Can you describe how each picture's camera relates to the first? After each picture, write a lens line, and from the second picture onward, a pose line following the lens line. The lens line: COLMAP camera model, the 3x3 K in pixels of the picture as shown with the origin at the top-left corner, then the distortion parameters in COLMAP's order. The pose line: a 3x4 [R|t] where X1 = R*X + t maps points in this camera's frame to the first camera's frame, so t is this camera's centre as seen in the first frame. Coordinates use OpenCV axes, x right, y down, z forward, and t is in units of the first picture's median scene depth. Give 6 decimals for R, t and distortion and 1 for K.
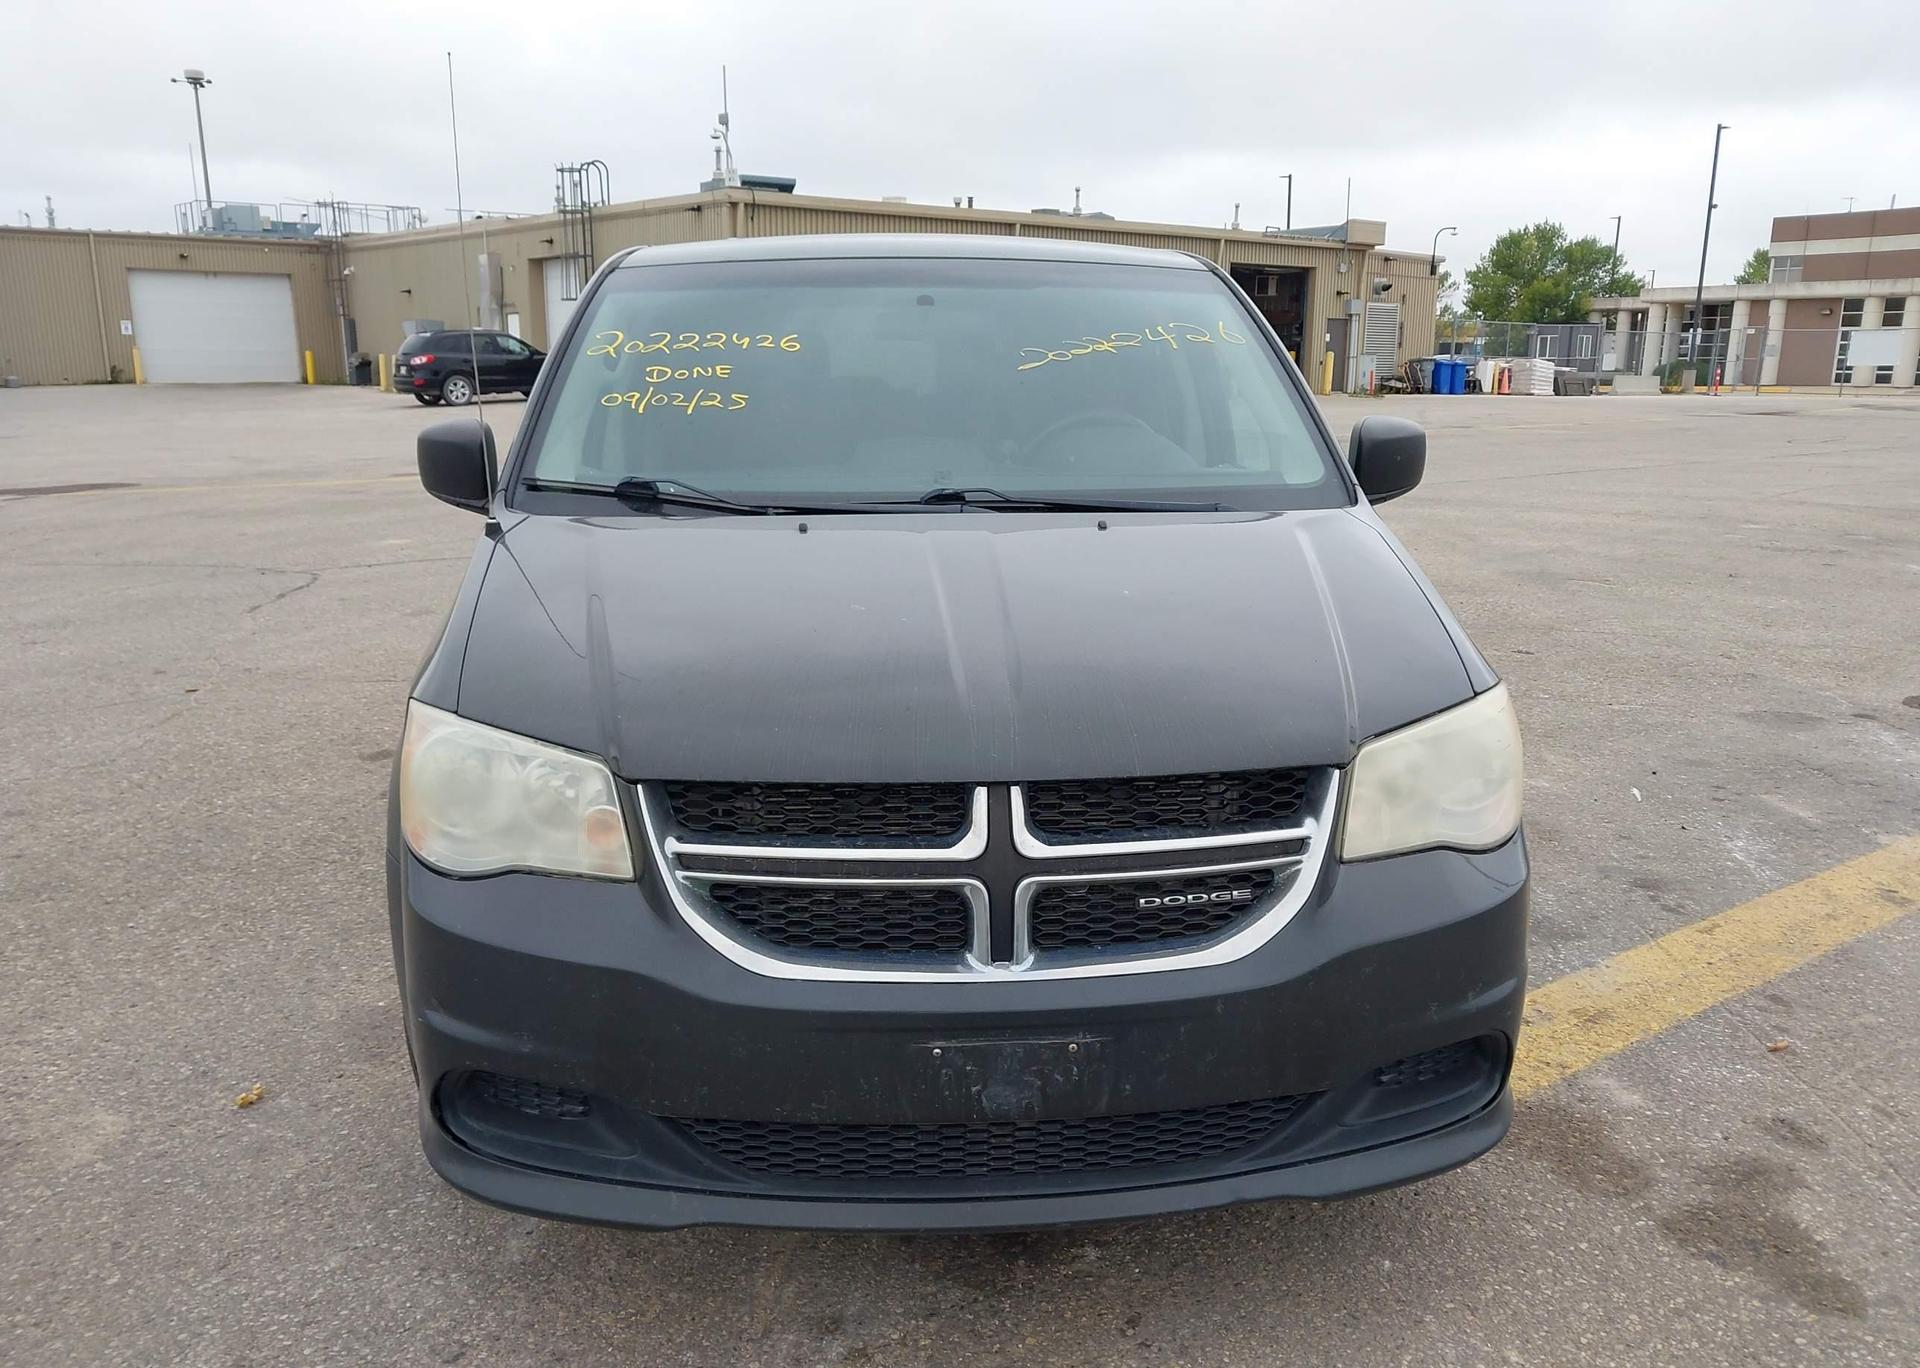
lens RADIAL K [[1546.9, 0, 973.3], [0, 1546.9, 684.3], [0, 0, 1]] dist [0.031972, -0.041202]
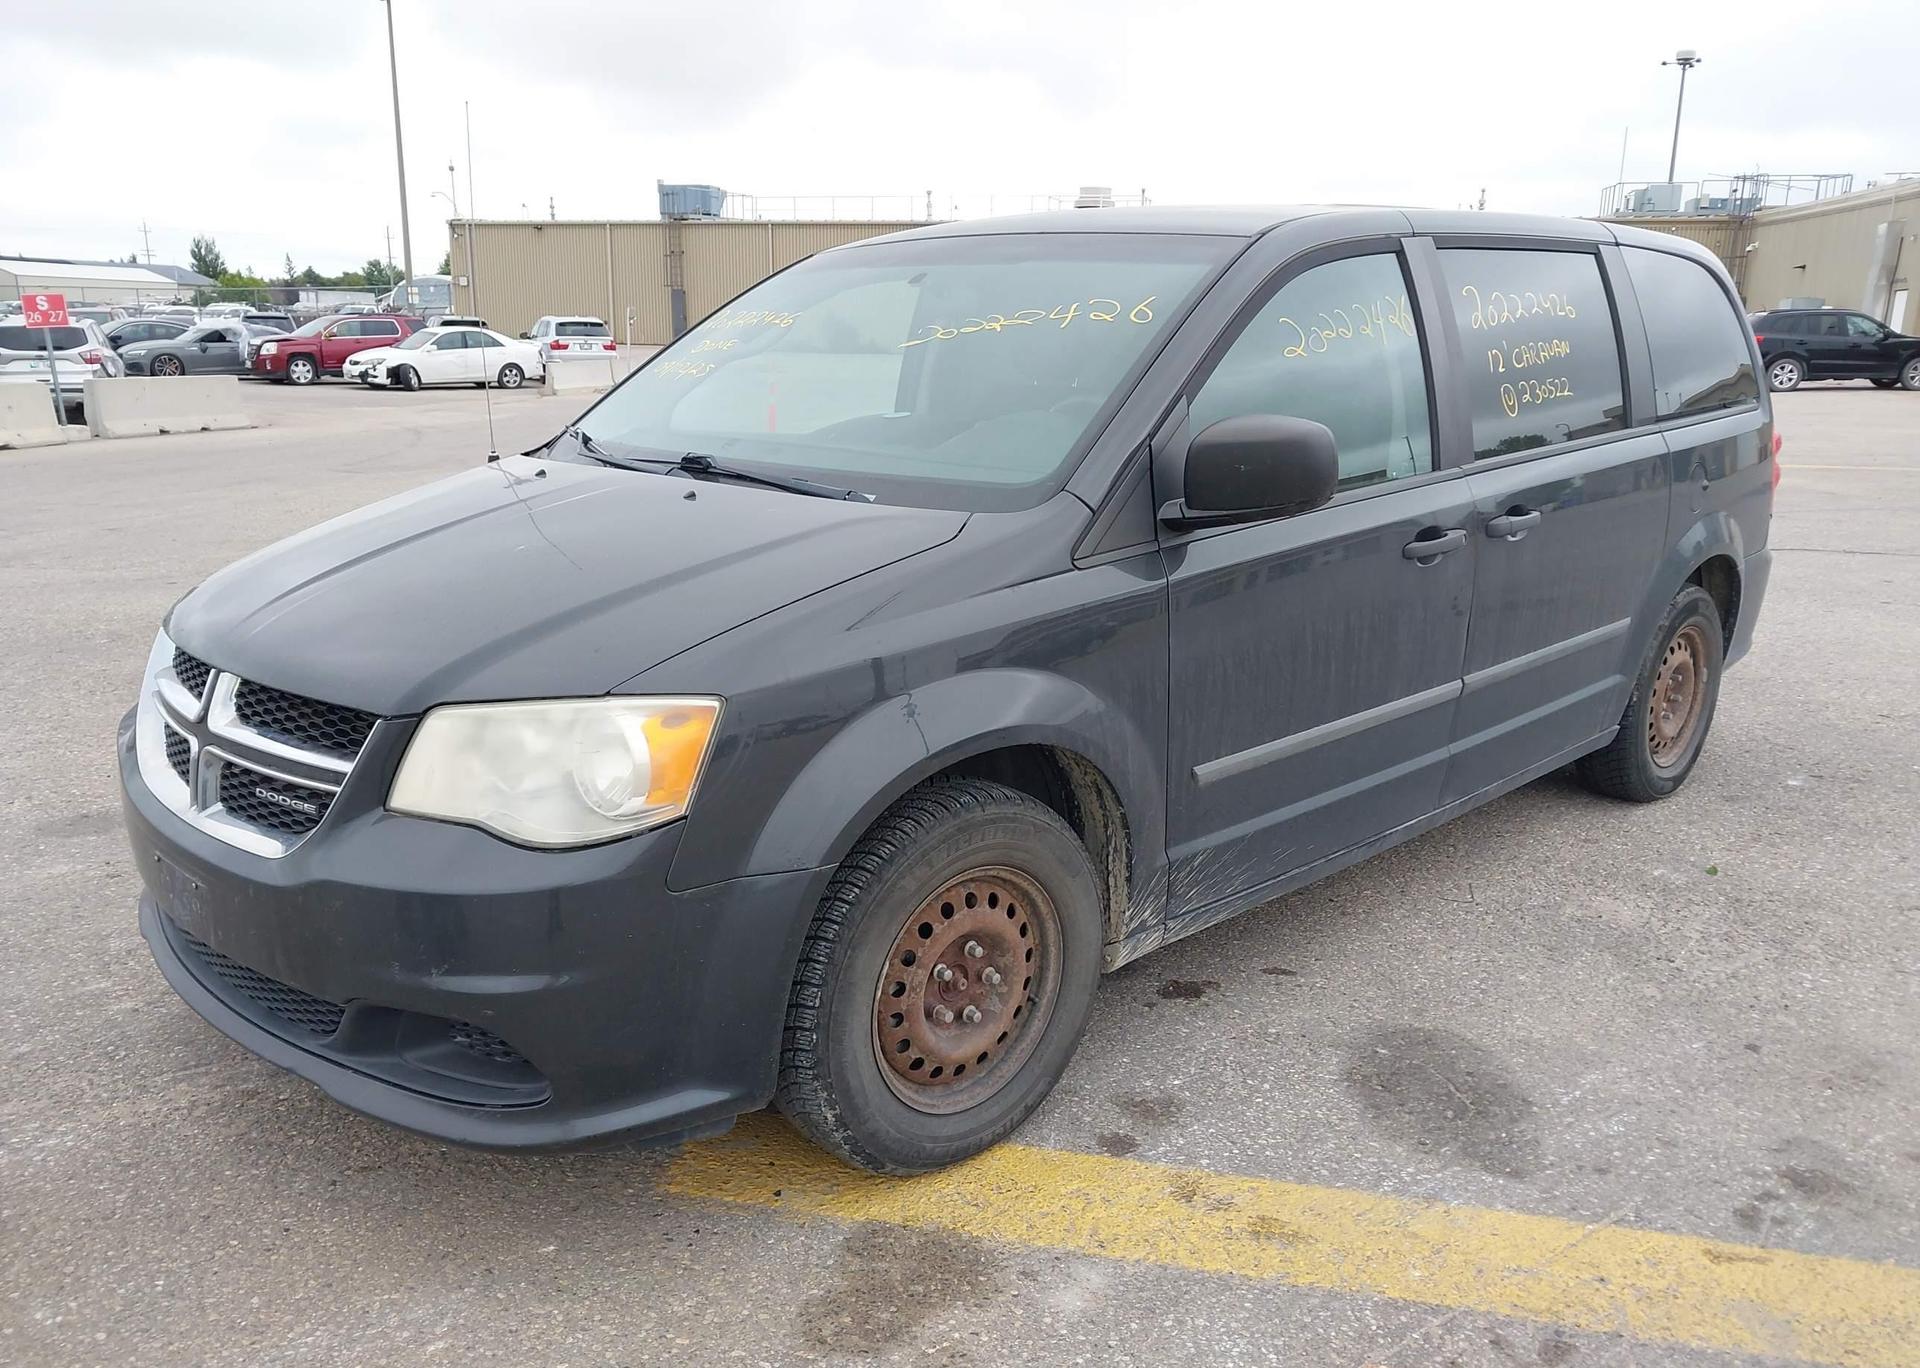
lens RADIAL K [[1546.9, 0, 941.3], [0, 1546.9, 685.6], [0, 0, 1]] dist [0.031972, -0.041202]
pose [[0.628942, 0.180362, -0.756241, 0.086291], [-0.170505, 0.981036, 0.092171, -0.008978], [0.758525, 0.070973, 0.647768, 0.040327]]
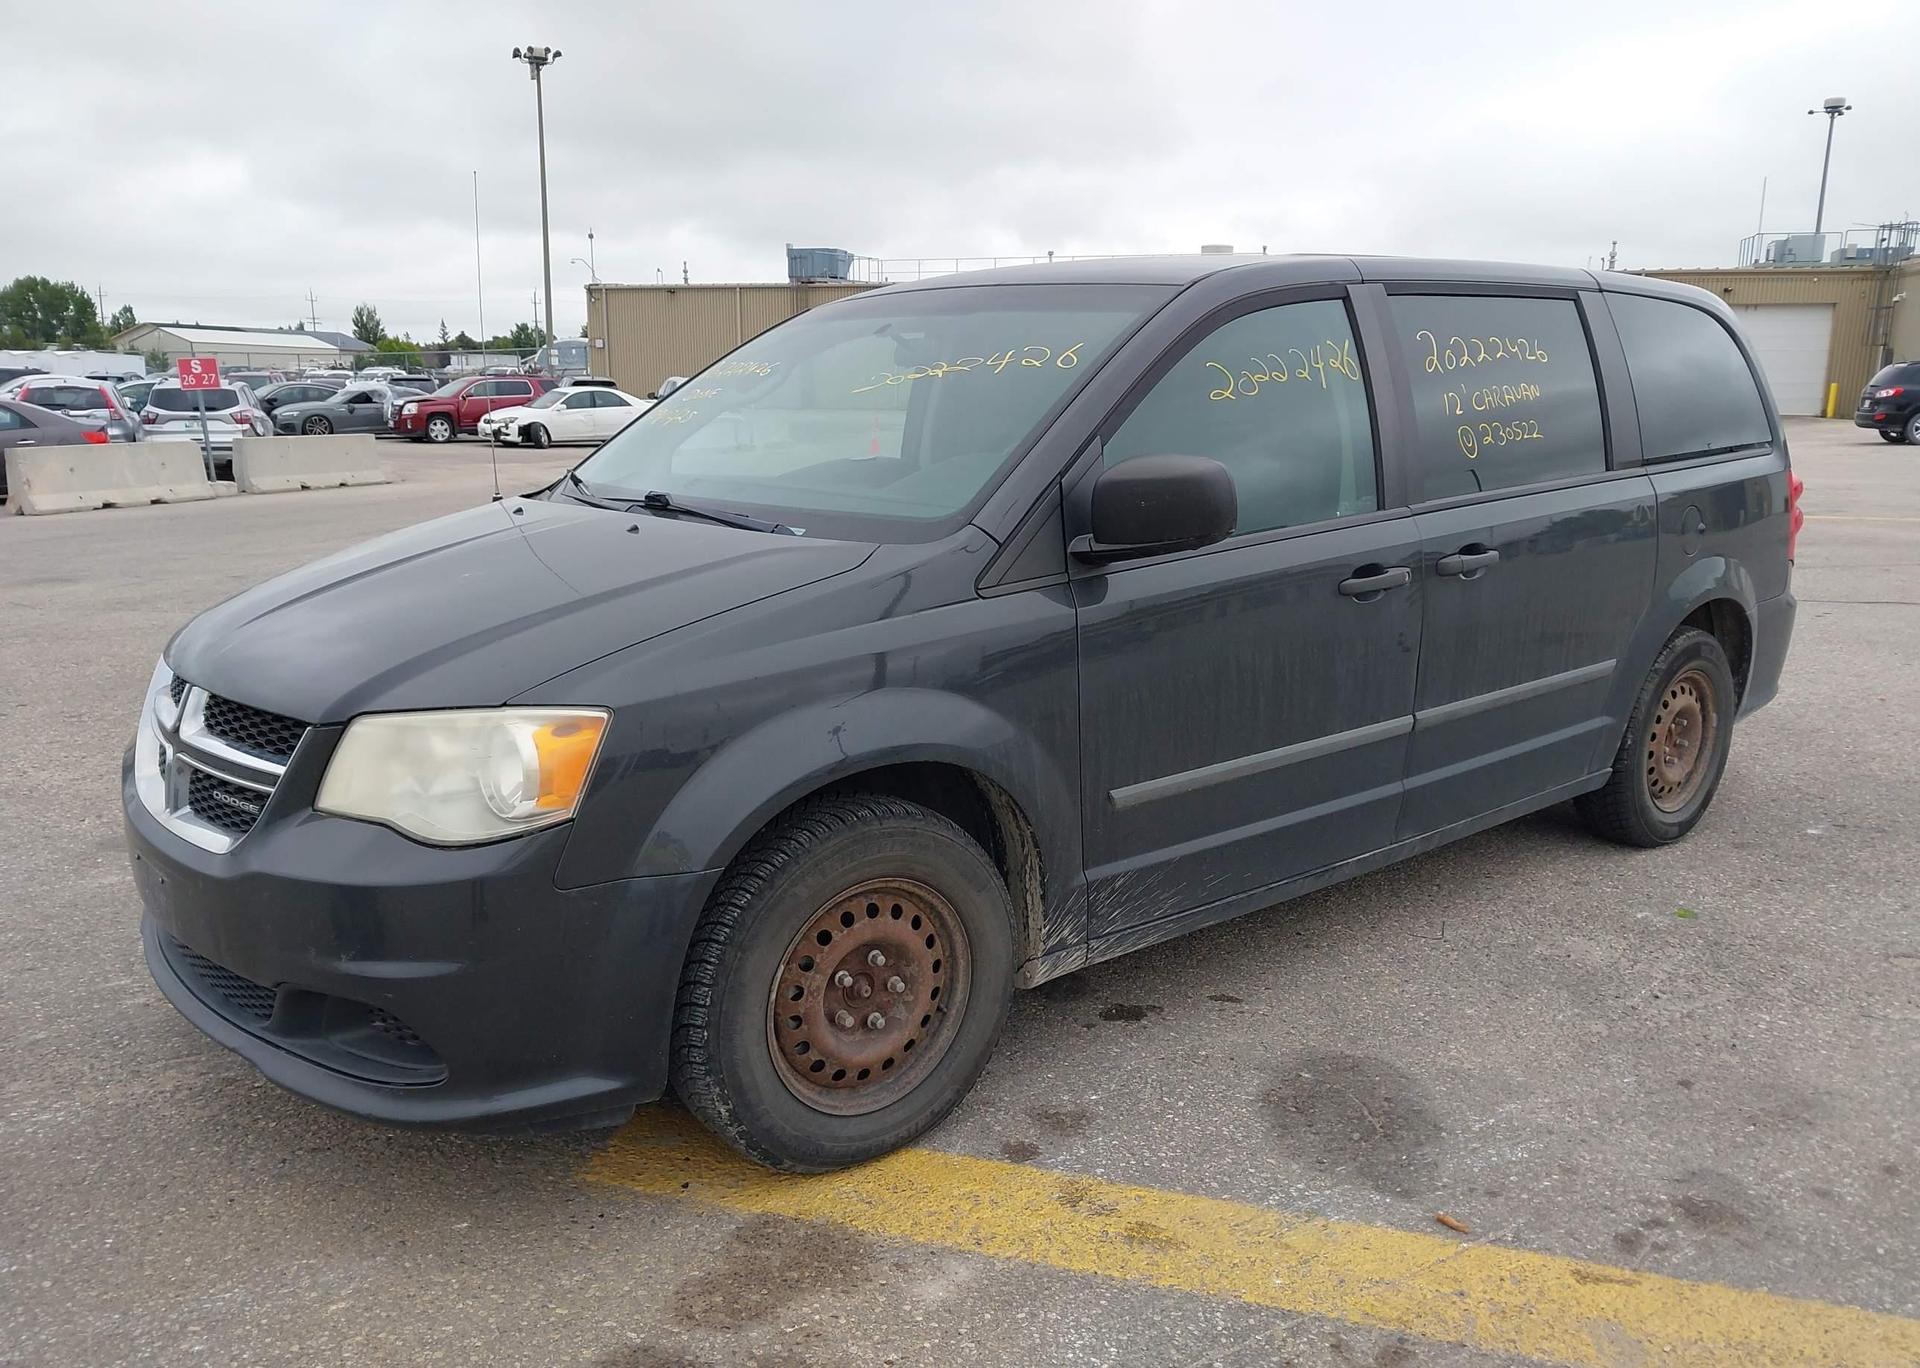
lens RADIAL K [[1546.9, 0, 949.1], [0, 1546.9, 685.9], [0, 0, 1]] dist [0.031972, -0.041202]
pose [[0.562058, 0.158559, -0.811757, 0.097873], [-0.174454, 0.982099, 0.071040, -0.009721], [0.808490, 0.101686, 0.579658, 0.047591]]
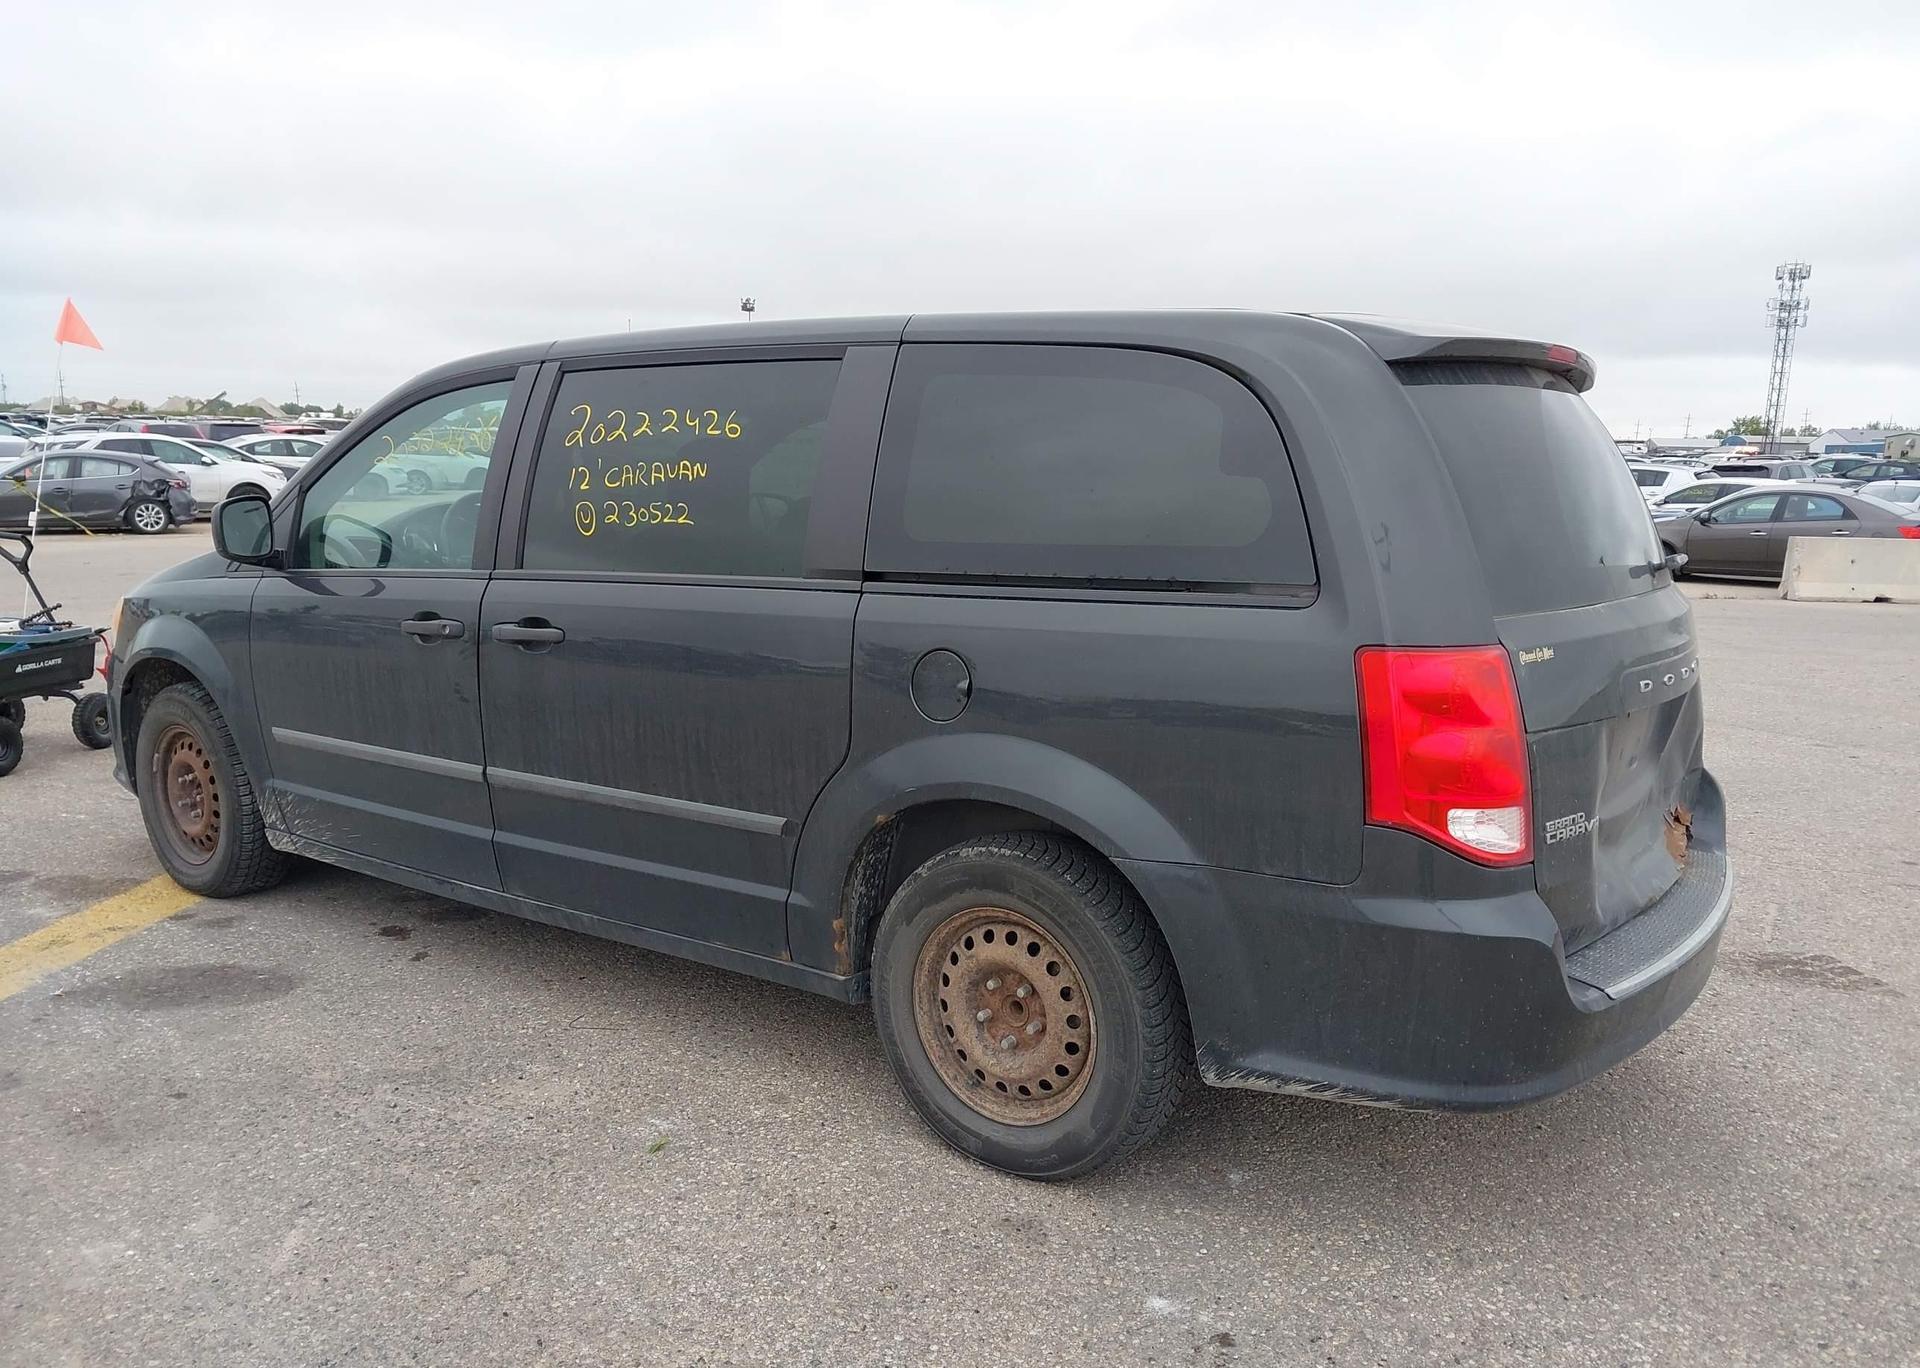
lens RADIAL K [[1546.9, 0, 975.2], [0, 1546.9, 715.6], [0, 0, 1]] dist [0.031972, -0.041202]
pose [[-0.659595, 0.110891, -0.743396, 0.088345], [-0.181772, 0.936163, 0.300928, -0.052369], [0.729310, 0.333619, -0.597332, 0.240114]]
